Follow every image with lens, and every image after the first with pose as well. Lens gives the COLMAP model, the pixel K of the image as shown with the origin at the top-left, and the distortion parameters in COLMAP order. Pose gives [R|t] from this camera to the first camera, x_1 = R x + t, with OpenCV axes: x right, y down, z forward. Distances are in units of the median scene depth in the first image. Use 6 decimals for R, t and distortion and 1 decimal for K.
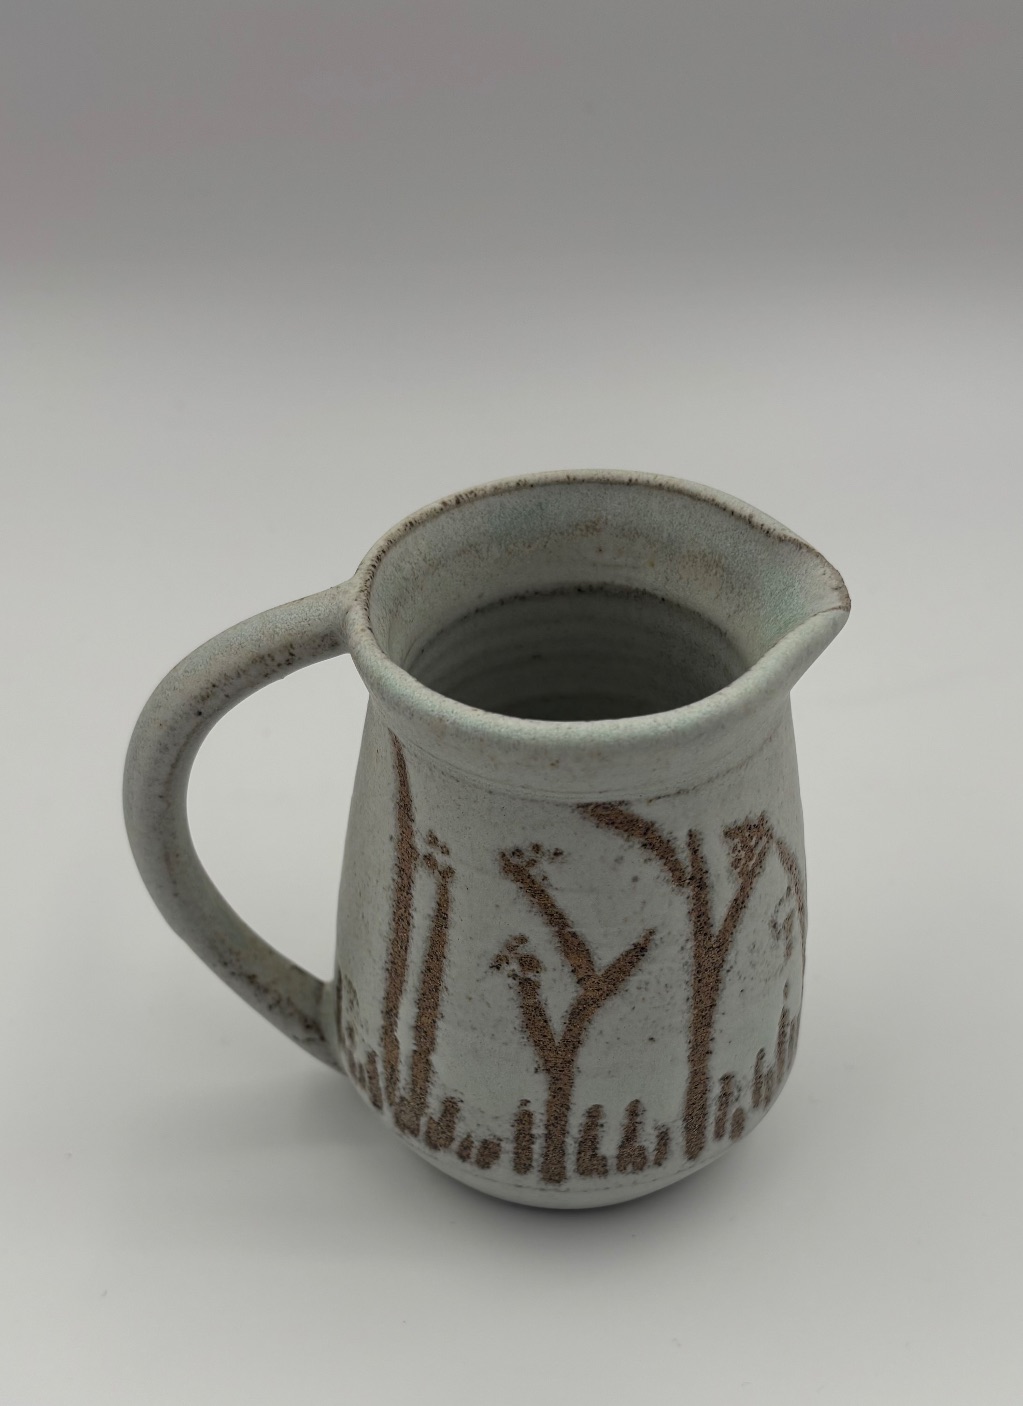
lens RADIAL K [[1076.4, 0, 480.1], [0, 1076.4, 747.1], [0, 0, 1]] dist [-0.011490, 0.002363]
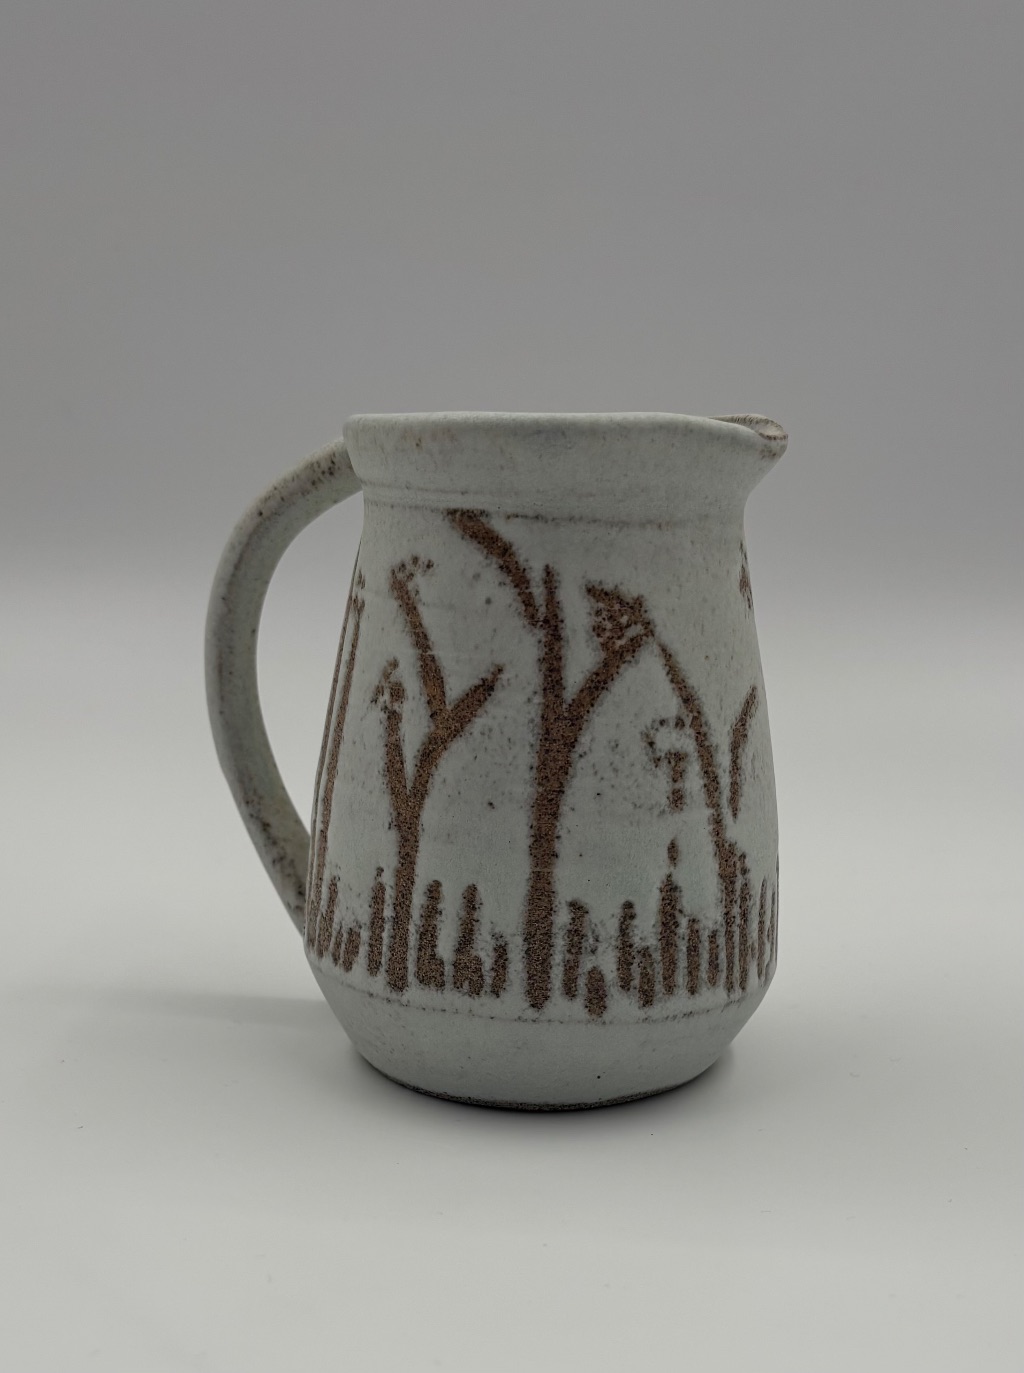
lens RADIAL K [[1049.1, 0, 506.1], [0, 1049.1, 689.8], [0, 0, 1]] dist [-0.093644, -0.000258]
pose [[0.925391, 0.210772, -0.315002, 0.447227], [-0.297681, 0.918623, -0.259844, 0.413525], [0.234600, 0.334227, 0.912828, 0.075316]]
